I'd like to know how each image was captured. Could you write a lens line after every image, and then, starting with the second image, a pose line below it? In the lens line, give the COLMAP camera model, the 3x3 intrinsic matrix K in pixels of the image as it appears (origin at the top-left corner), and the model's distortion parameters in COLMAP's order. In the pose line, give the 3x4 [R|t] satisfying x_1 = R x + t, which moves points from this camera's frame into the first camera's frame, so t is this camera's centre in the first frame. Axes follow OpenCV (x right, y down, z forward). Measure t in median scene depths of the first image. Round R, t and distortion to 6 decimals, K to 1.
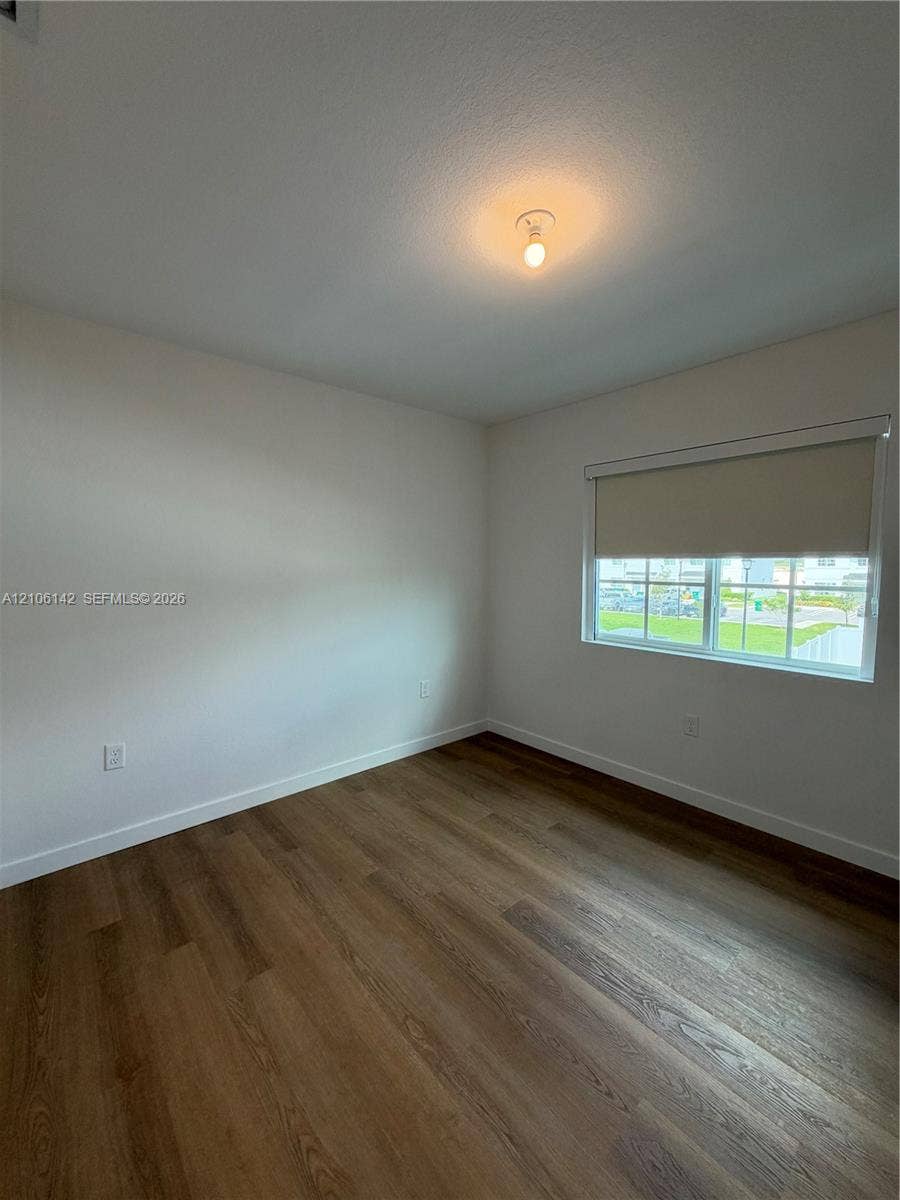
lens RADIAL K [[478.2, 0, 447.0], [0, 478.2, 605.6], [0, 0, 1]] dist [-0.006620, 0.001692]
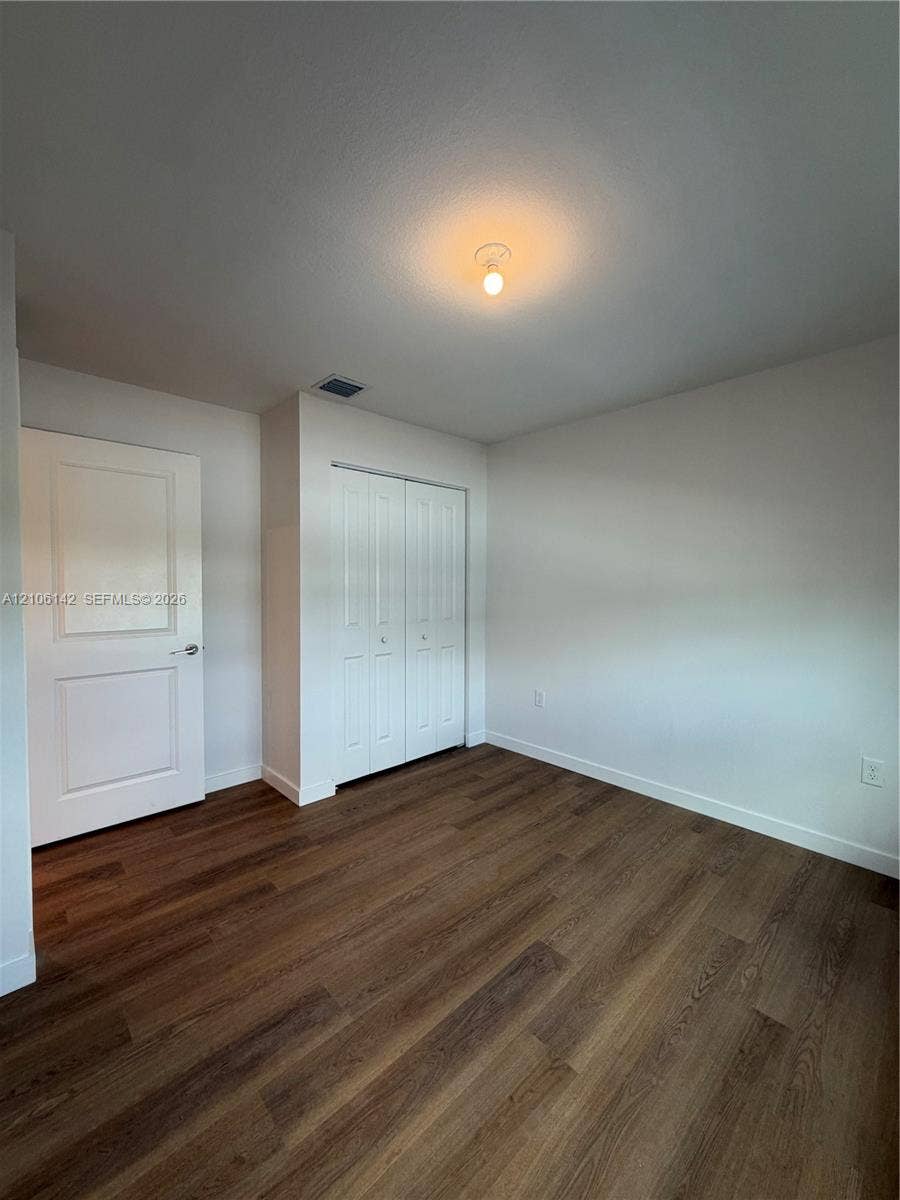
lens RADIAL K [[478.2, 0, 447.1], [0, 478.2, 591.9], [0, 0, 1]] dist [-0.006620, 0.001692]
pose [[0.044349, 0.027393, -0.998640, 0.852619], [-0.095984, 0.995116, 0.023034, -0.038997], [0.994394, 0.094832, 0.046762, 0.583322]]
